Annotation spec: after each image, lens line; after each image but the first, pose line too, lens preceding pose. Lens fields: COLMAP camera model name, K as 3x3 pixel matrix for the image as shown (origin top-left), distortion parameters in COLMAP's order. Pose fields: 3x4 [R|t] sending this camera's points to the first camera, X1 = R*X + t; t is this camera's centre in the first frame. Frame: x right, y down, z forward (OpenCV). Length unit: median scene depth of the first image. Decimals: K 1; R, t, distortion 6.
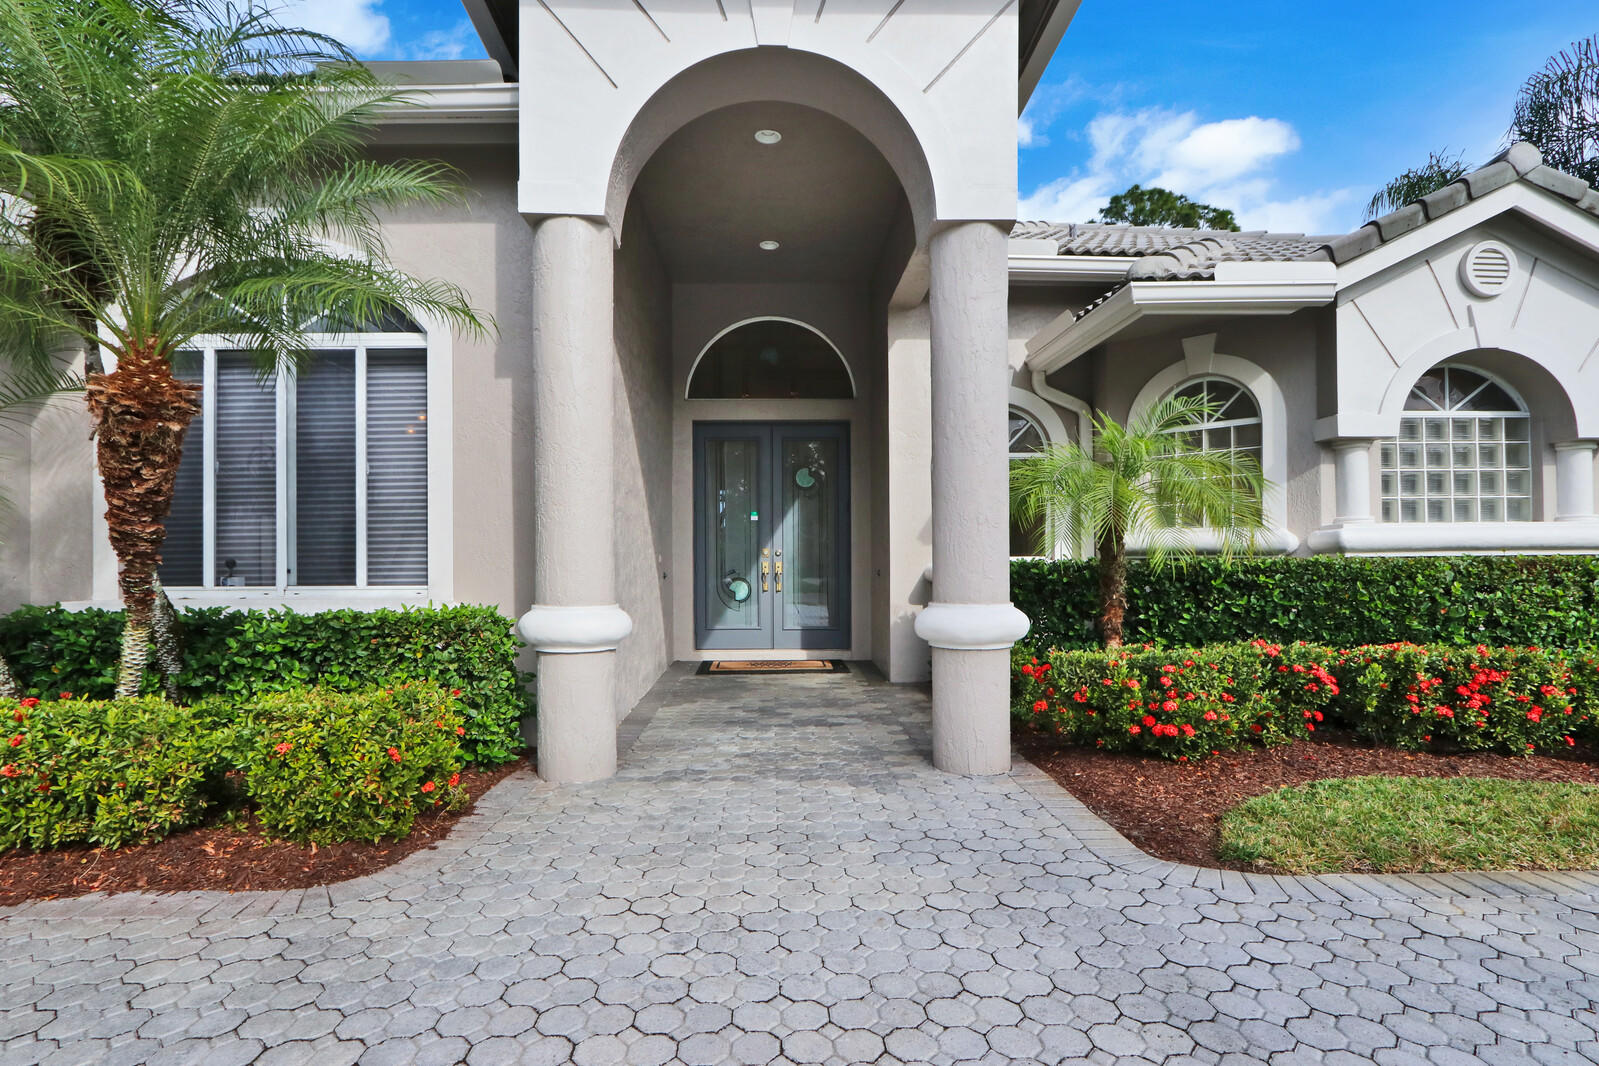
lens RADIAL K [[774.7, 0, 798.7], [0, 774.7, 555.5], [0, 0, 1]] dist [-0.001916, 0.000286]
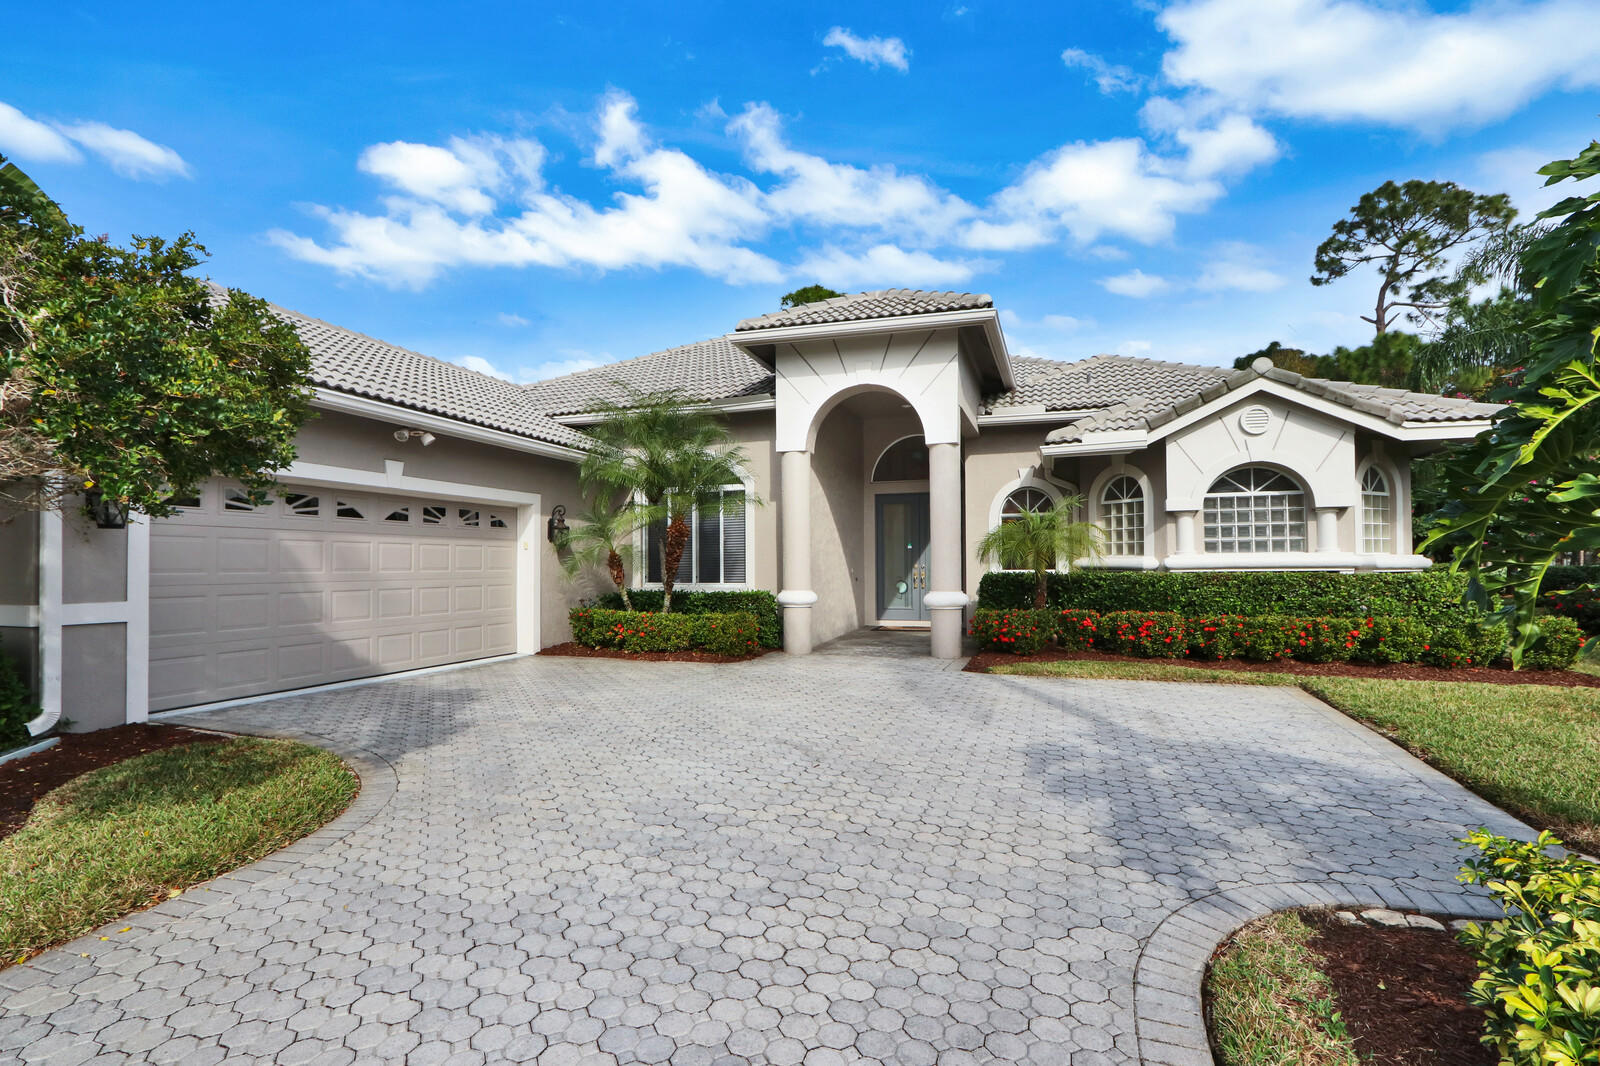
lens RADIAL K [[775.2, 0, 799.2], [0, 775.2, 555.5], [0, 0, 1]] dist [-0.001916, 0.000286]
pose [[0.936850, -0.005324, -0.349692, 0.507760], [0.004538, 0.999985, -0.003067, -0.037455], [0.349703, 0.001286, 0.936860, -1.165870]]
